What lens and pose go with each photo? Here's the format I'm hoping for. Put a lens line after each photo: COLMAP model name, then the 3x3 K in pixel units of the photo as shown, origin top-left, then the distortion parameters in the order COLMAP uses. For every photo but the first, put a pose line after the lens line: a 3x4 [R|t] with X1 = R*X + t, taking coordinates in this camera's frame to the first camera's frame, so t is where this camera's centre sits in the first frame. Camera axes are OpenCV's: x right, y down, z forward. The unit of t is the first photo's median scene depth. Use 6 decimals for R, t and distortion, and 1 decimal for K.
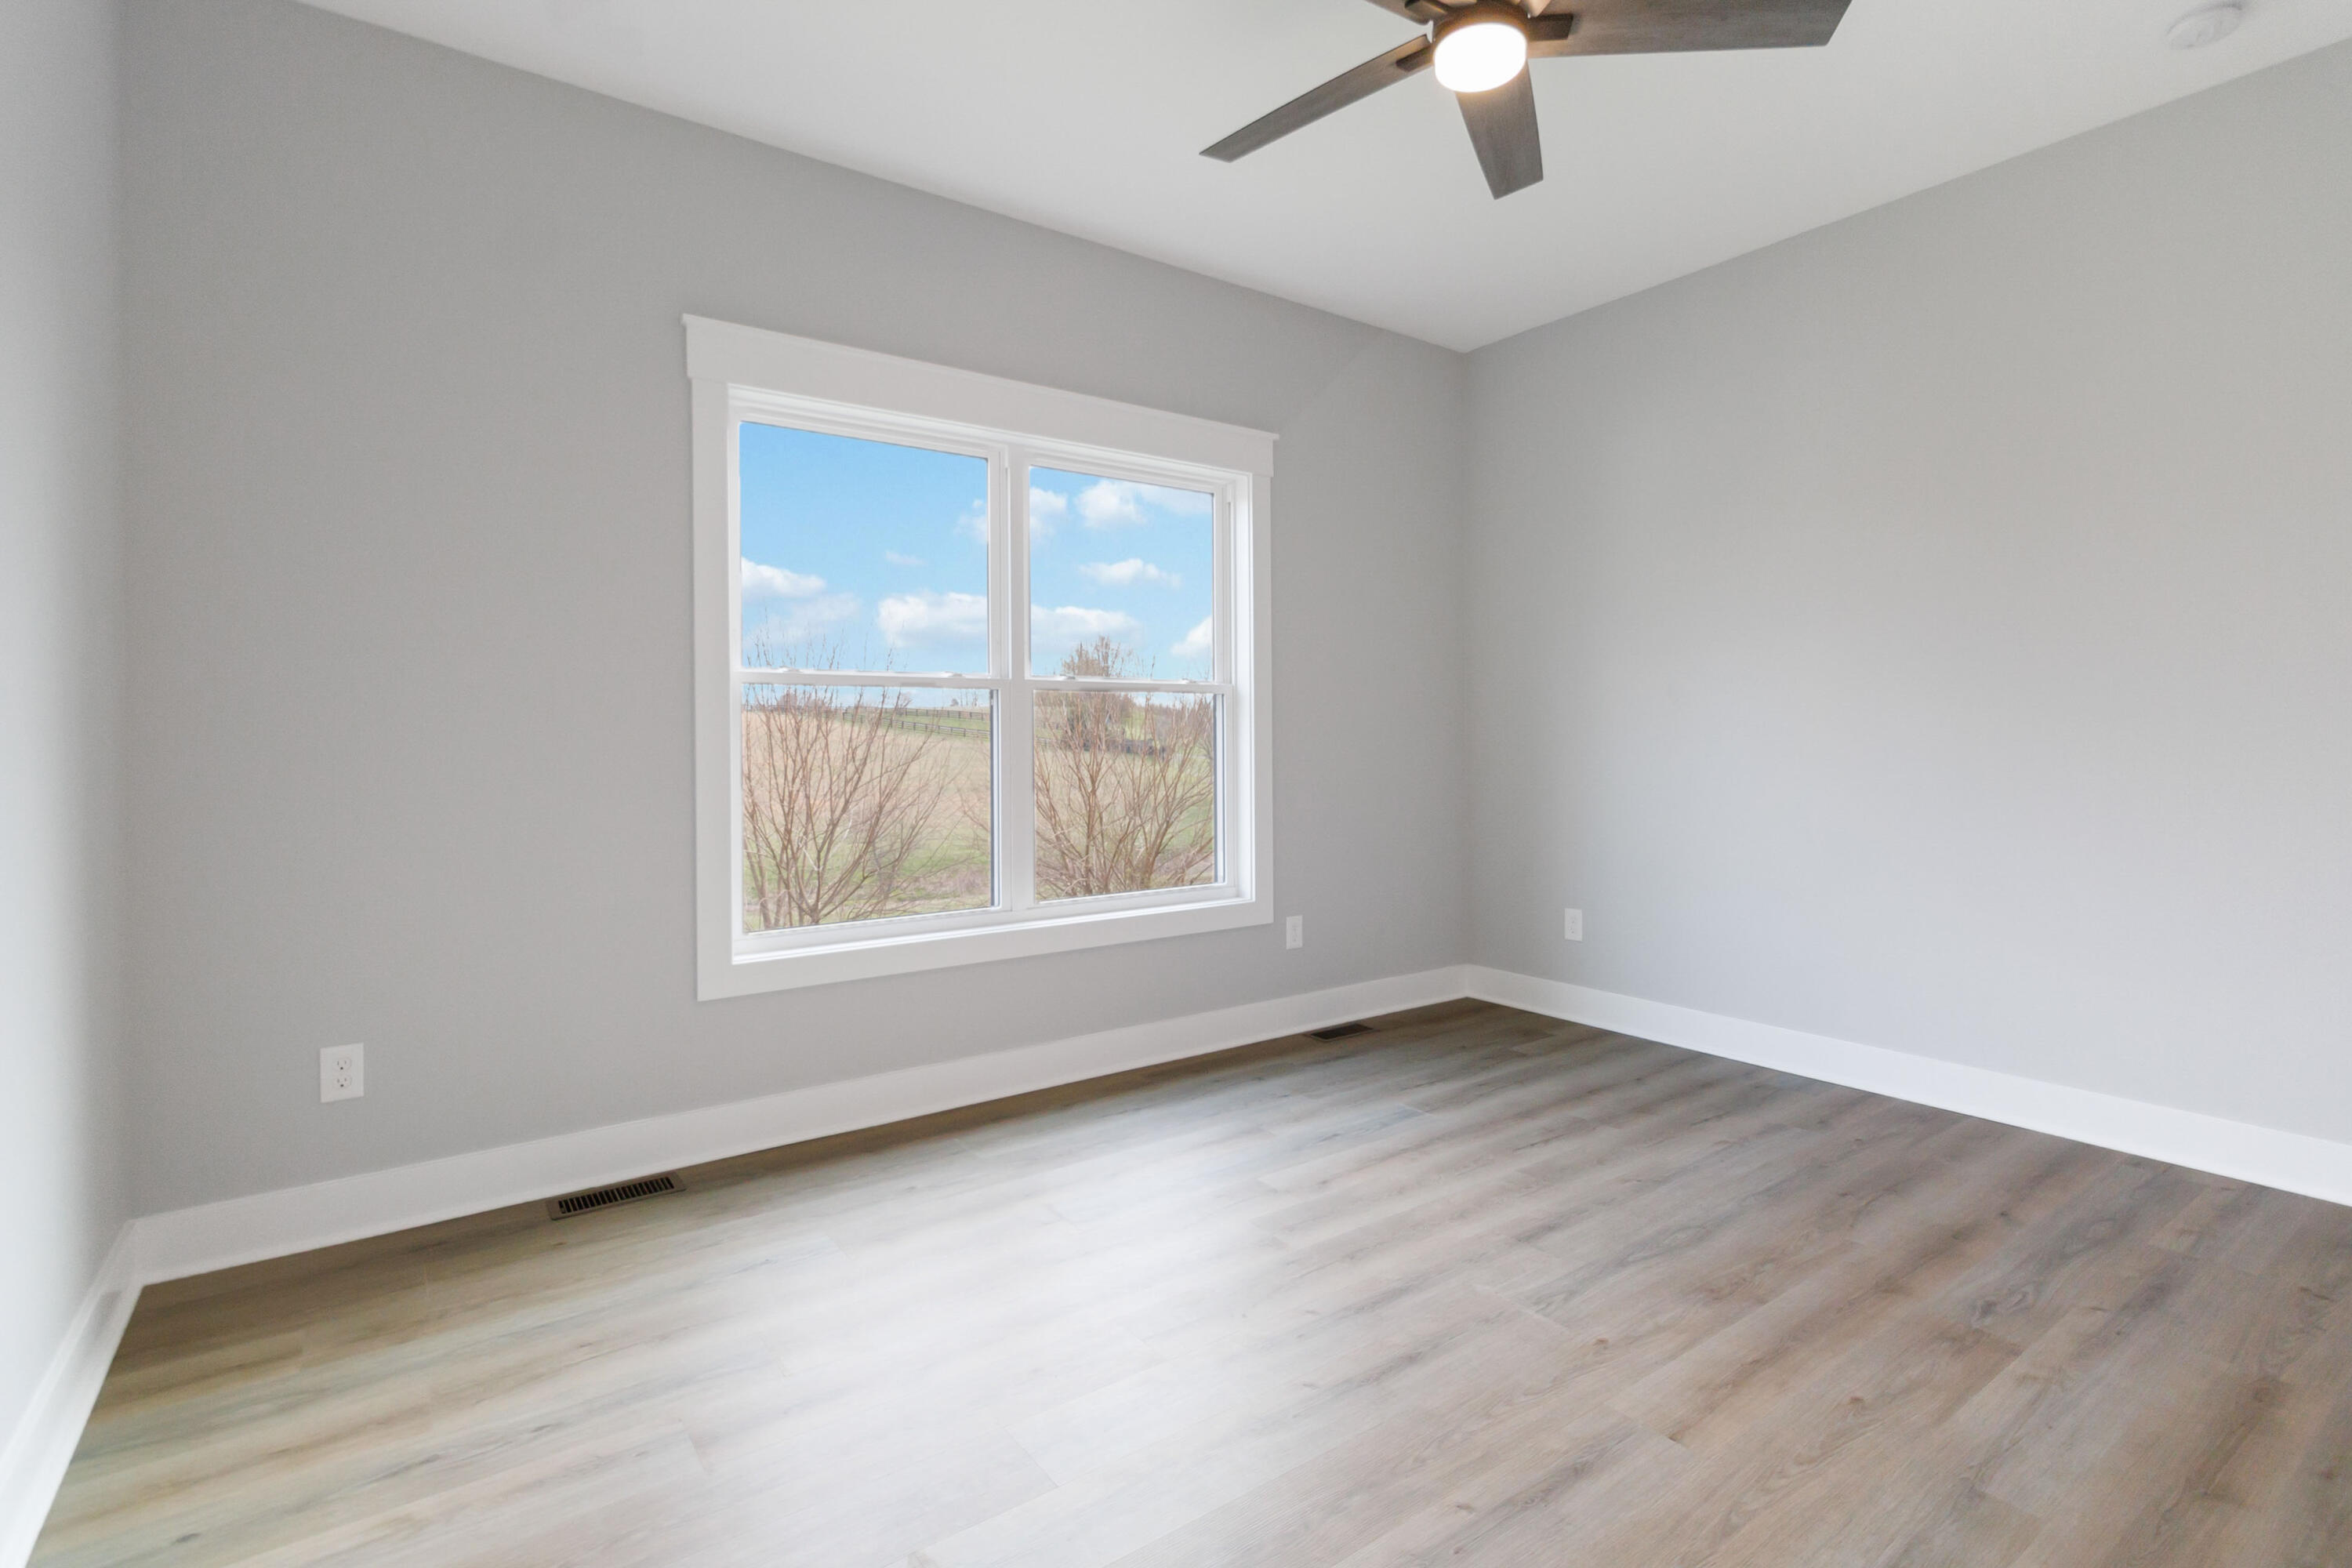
lens RADIAL K [[1123.4, 0, 1199.0], [0, 1123.4, 731.7], [0, 0, 1]] dist [0.002039, 0.001186]
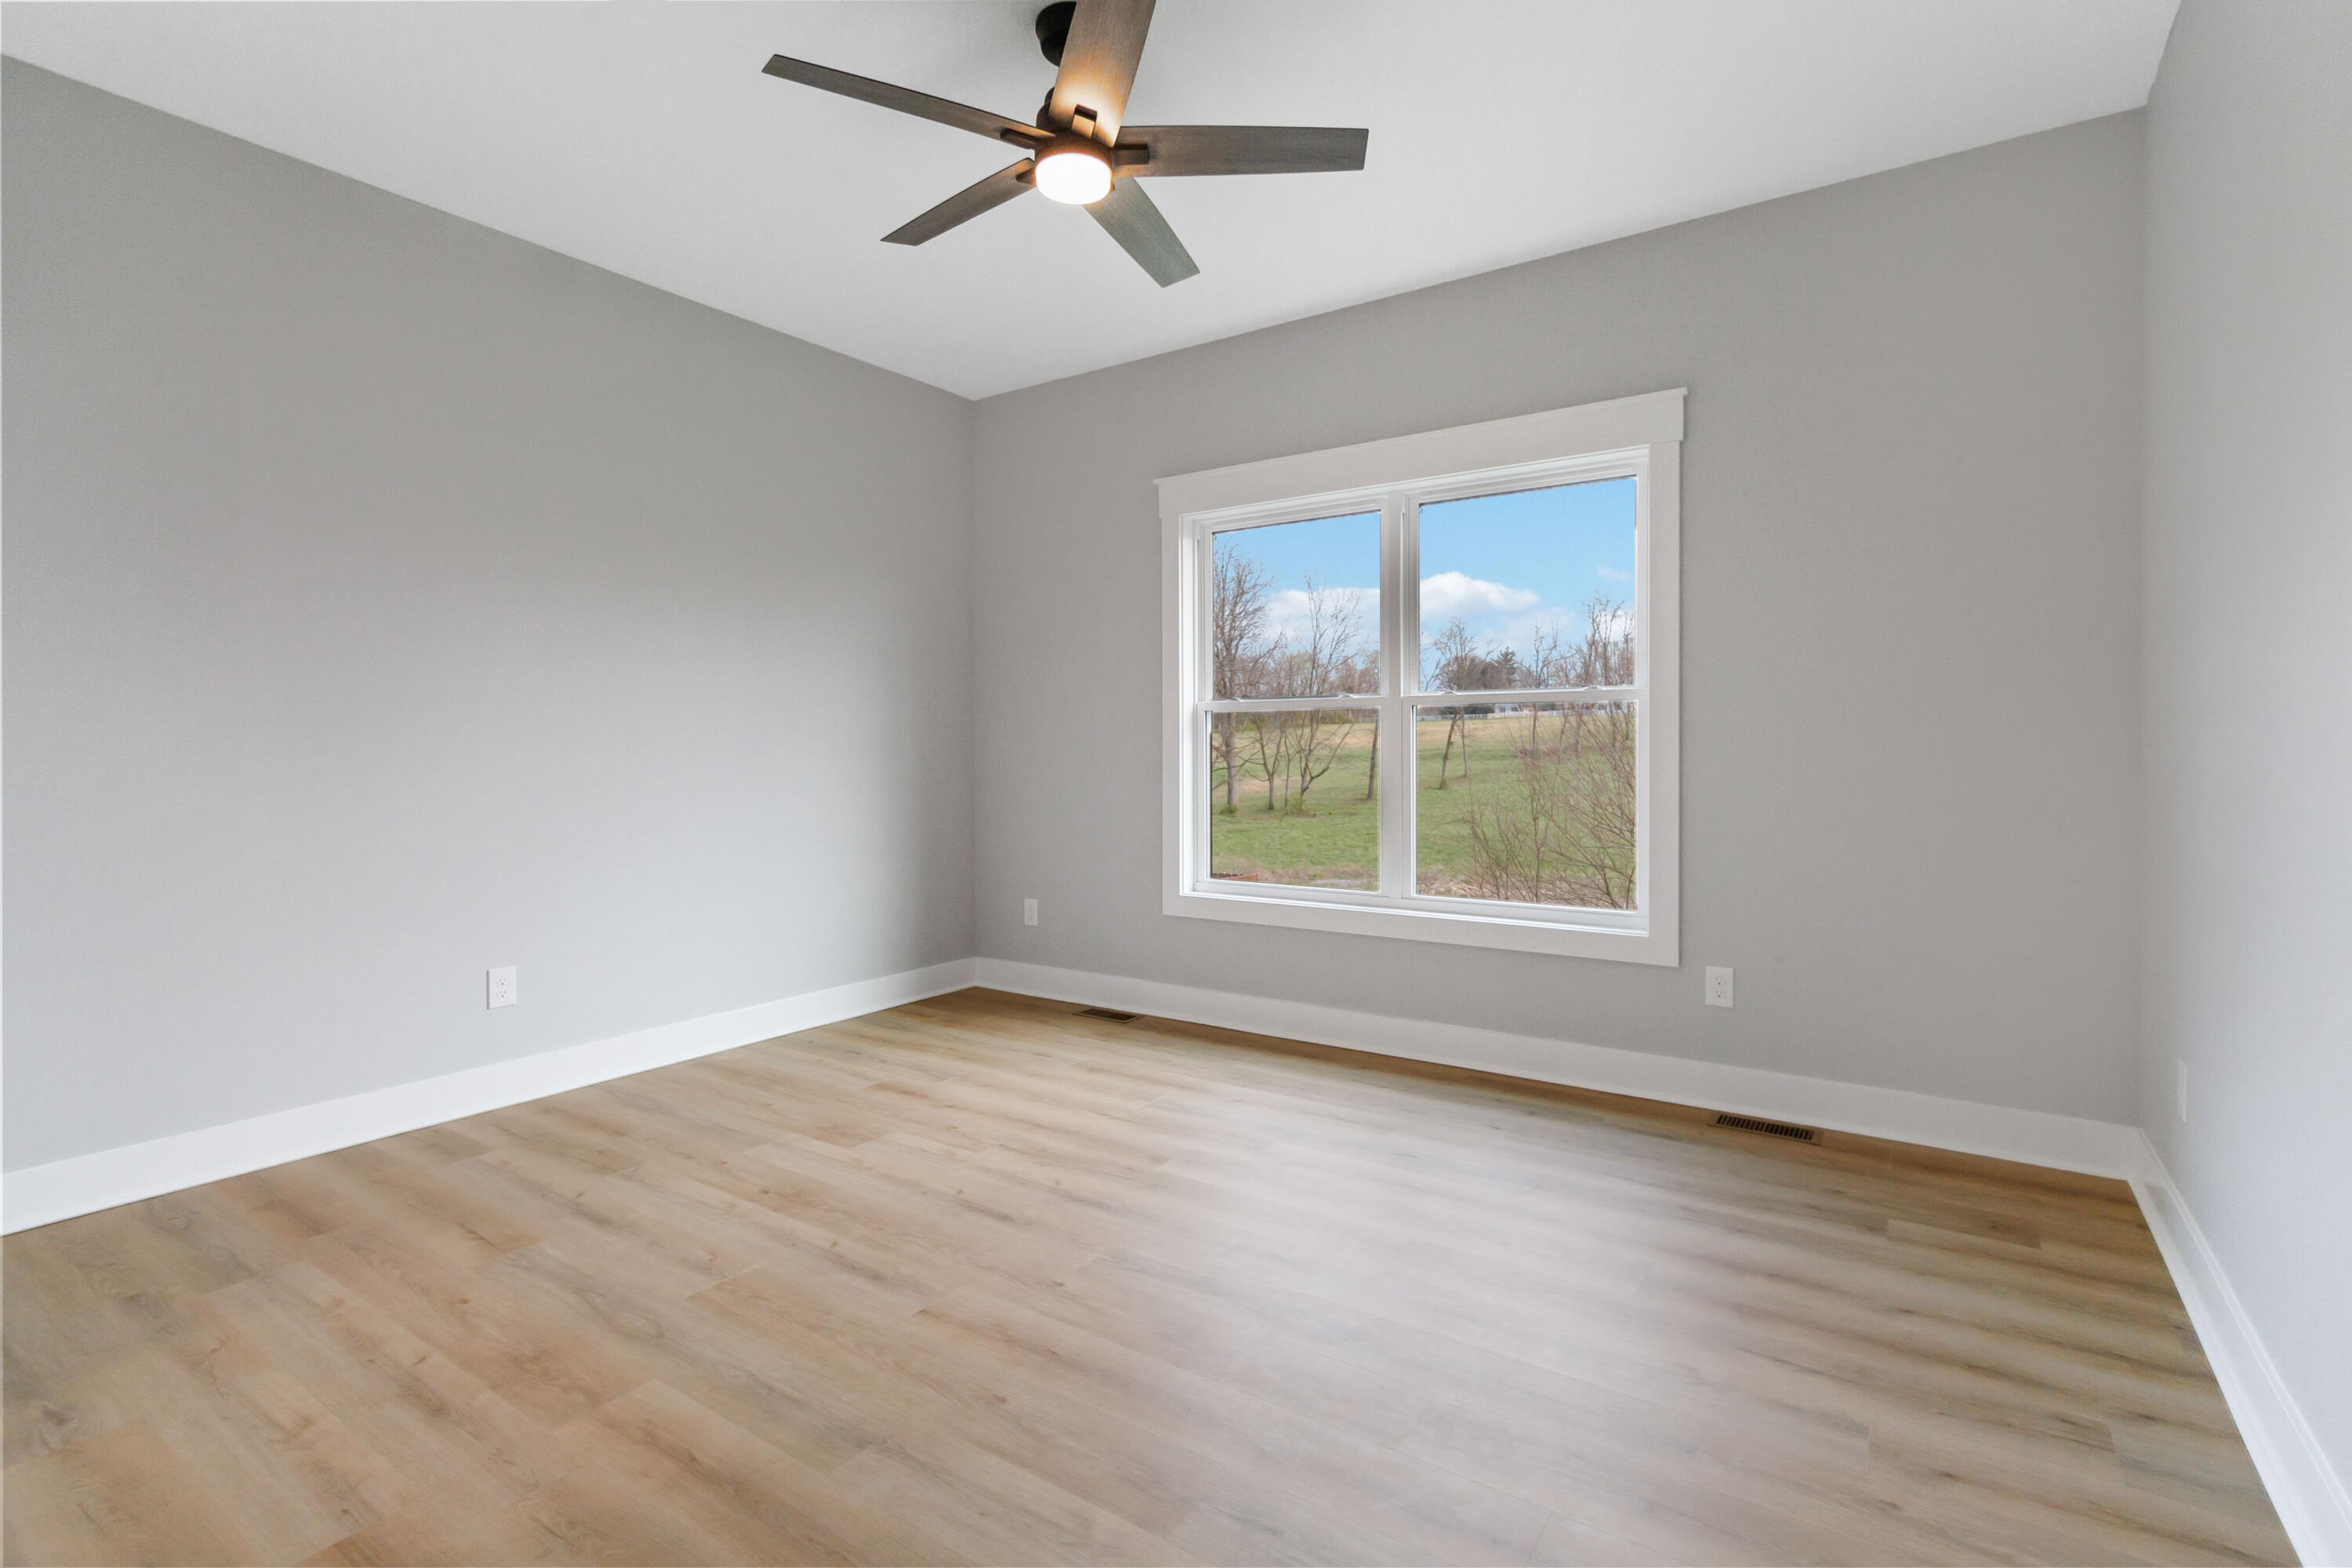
lens RADIAL K [[1091.9, 0, 1194.5], [0, 1091.9, 748.1], [0, 0, 1]] dist [0.005067, 0.000540]
pose [[0.333567, 0.006179, -0.942706, 0.940656], [0.003948, 0.999961, 0.007952, -0.004650], [0.942718, -0.006375, 0.333529, 0.498441]]
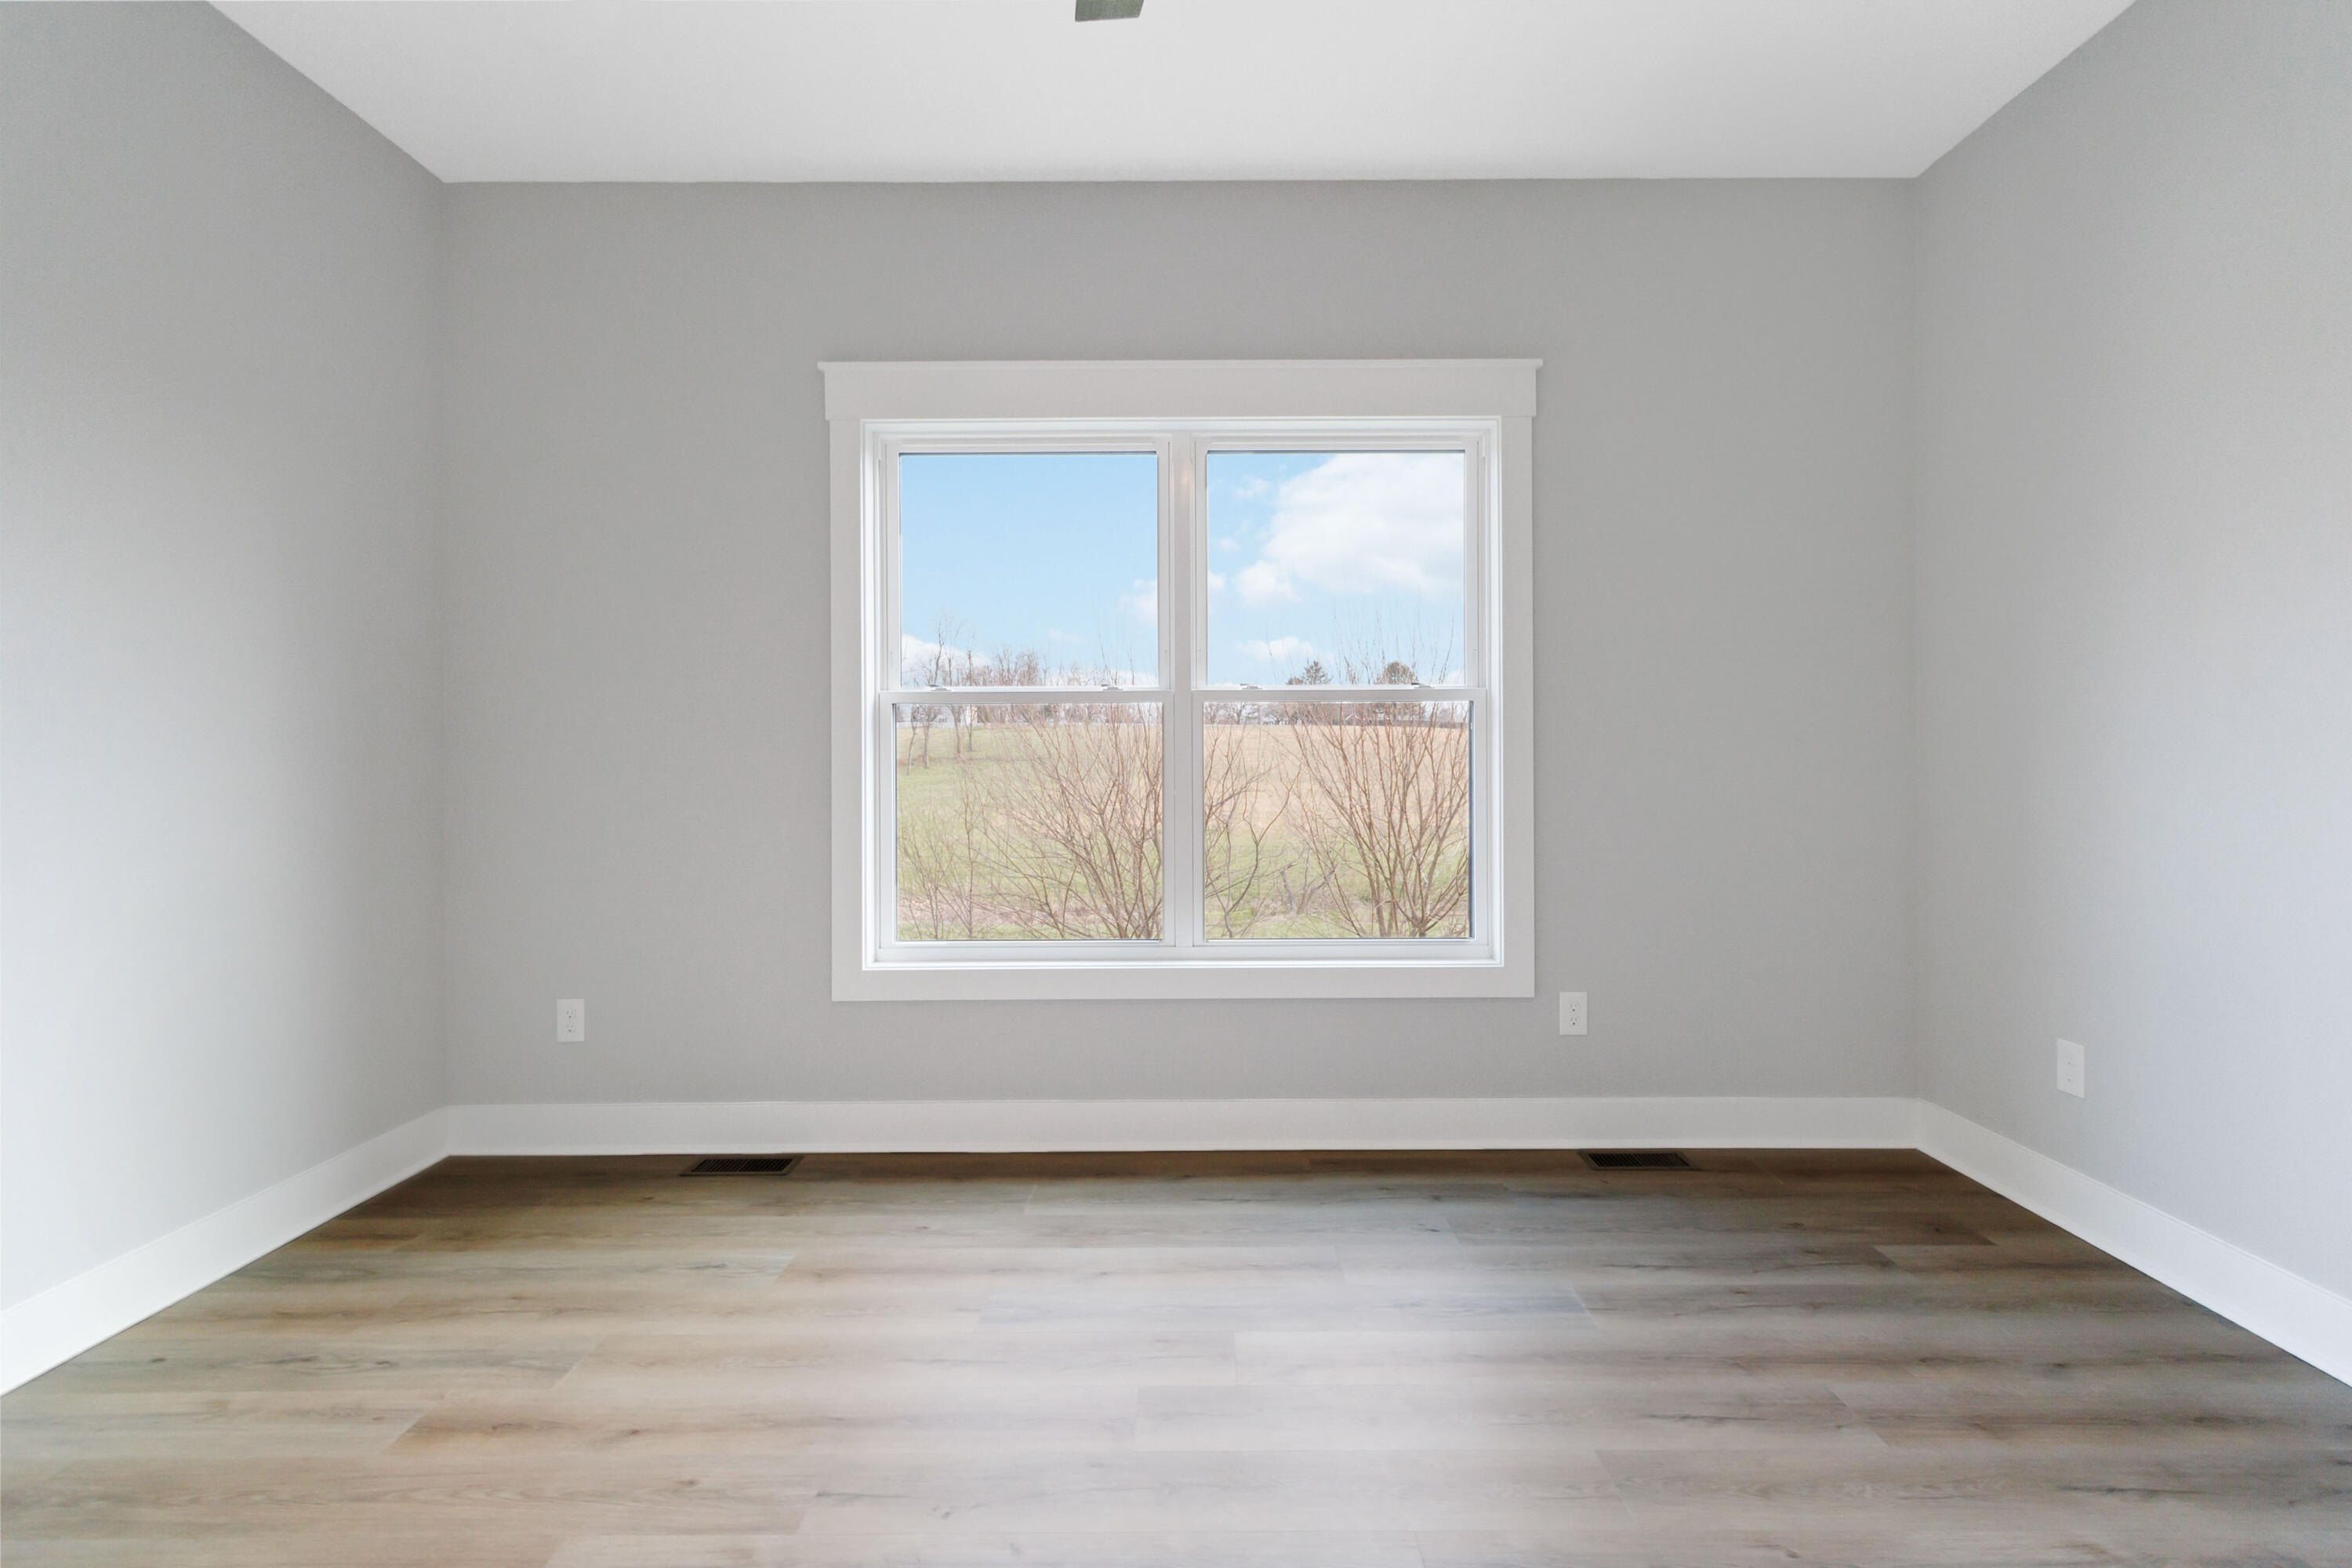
lens RADIAL K [[1091.9, 0, 1194.5], [0, 1091.9, 748.1], [0, 0, 1]] dist [0.005067, 0.000540]
pose [[0.803670, -0.002512, -0.595070, 0.422311], [0.001590, 0.999997, -0.002074, 0.001513], [0.595073, 0.000720, 0.803671, 0.343911]]
